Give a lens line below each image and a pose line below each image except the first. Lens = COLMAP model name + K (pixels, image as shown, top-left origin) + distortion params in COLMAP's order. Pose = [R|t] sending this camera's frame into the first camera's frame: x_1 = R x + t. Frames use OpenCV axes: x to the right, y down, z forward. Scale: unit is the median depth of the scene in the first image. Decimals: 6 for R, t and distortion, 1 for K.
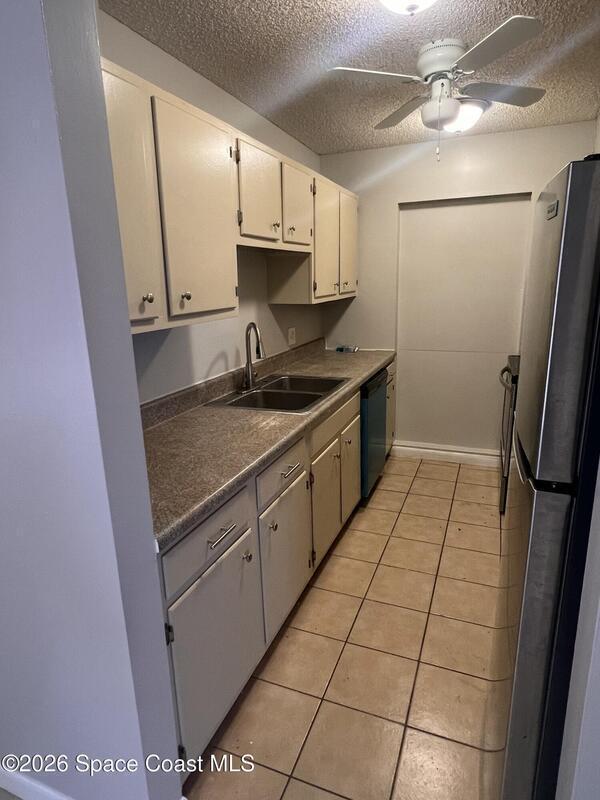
lens RADIAL K [[476.6, 0, 301.3], [0, 476.6, 401.7], [0, 0, 1]] dist [-0.014095, 0.002676]
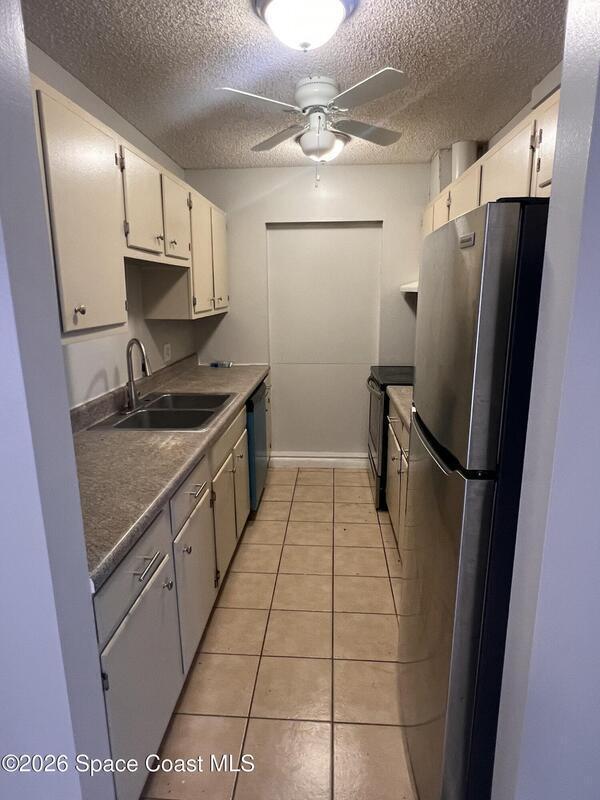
lens RADIAL K [[476.6, 0, 298.7], [0, 476.6, 404.5], [0, 0, 1]] dist [-0.014095, 0.002676]
pose [[0.949272, -0.052135, 0.310105, -0.102988], [0.060148, 0.998056, -0.016327, -0.000675], [-0.308651, 0.034151, 0.950562, 0.006261]]
